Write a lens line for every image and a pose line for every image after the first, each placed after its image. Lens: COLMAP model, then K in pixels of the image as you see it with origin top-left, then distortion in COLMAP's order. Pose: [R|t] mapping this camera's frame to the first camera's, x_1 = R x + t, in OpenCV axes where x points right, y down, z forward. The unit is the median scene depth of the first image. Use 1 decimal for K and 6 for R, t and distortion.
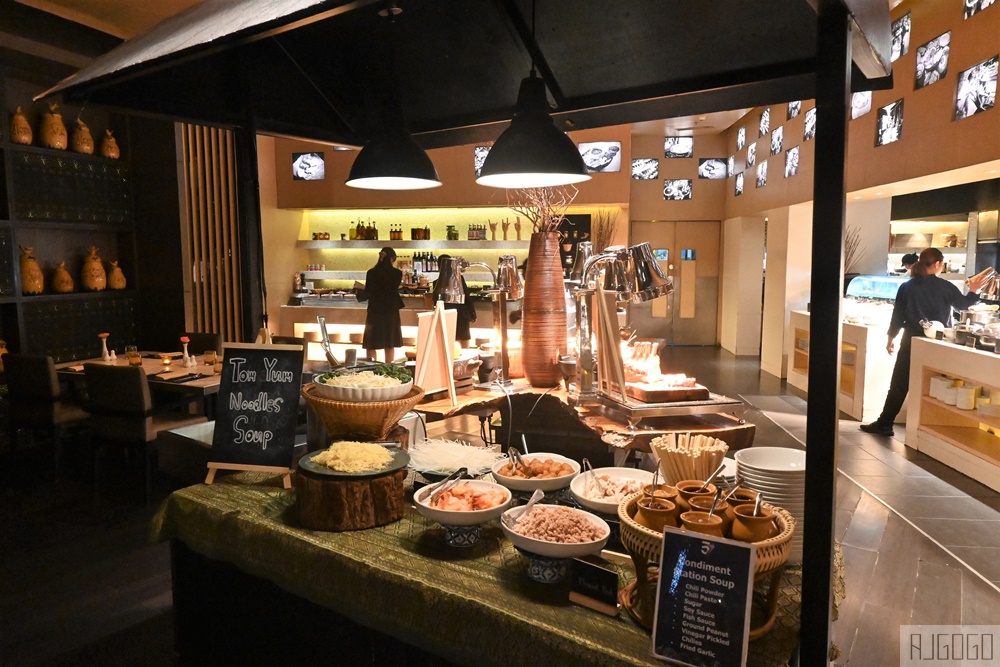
lens RADIAL K [[688.9, 0, 499.0], [0, 688.9, 332.1], [0, 0, 1]] dist [-0.000613, -0.000922]
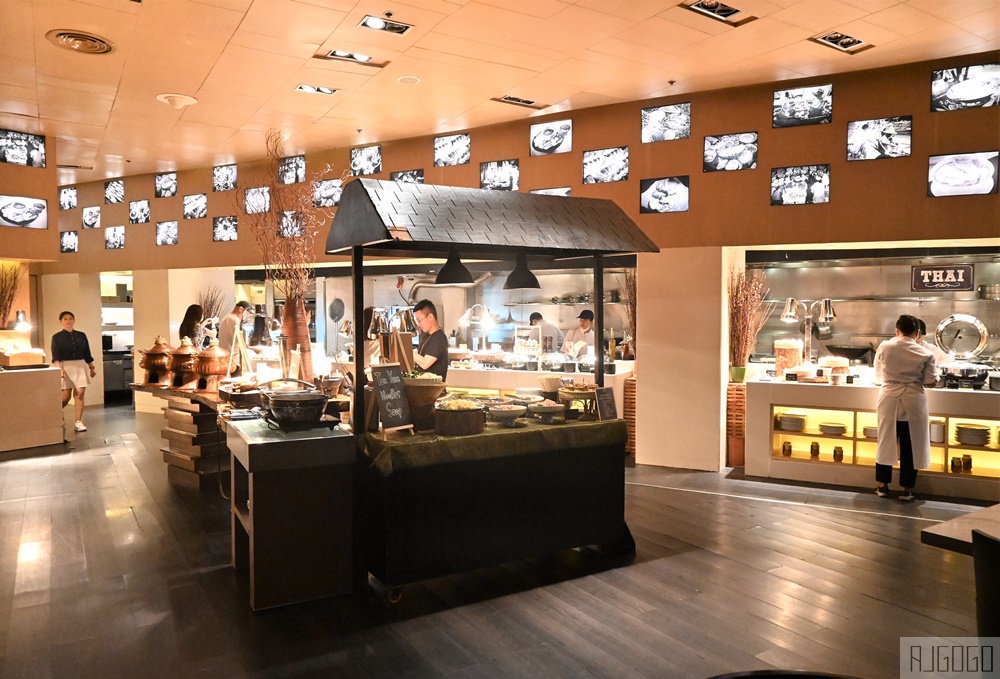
lens RADIAL K [[713.6, 0, 499.6], [0, 713.6, 338.7], [0, 0, 1]] dist [-0.001744, -0.000118]
pose [[0.401382, -0.039093, 0.915076, -0.665140], [0.100245, 0.994962, -0.001465, -0.005266], [-0.910408, 0.092320, 0.403279, -0.019893]]
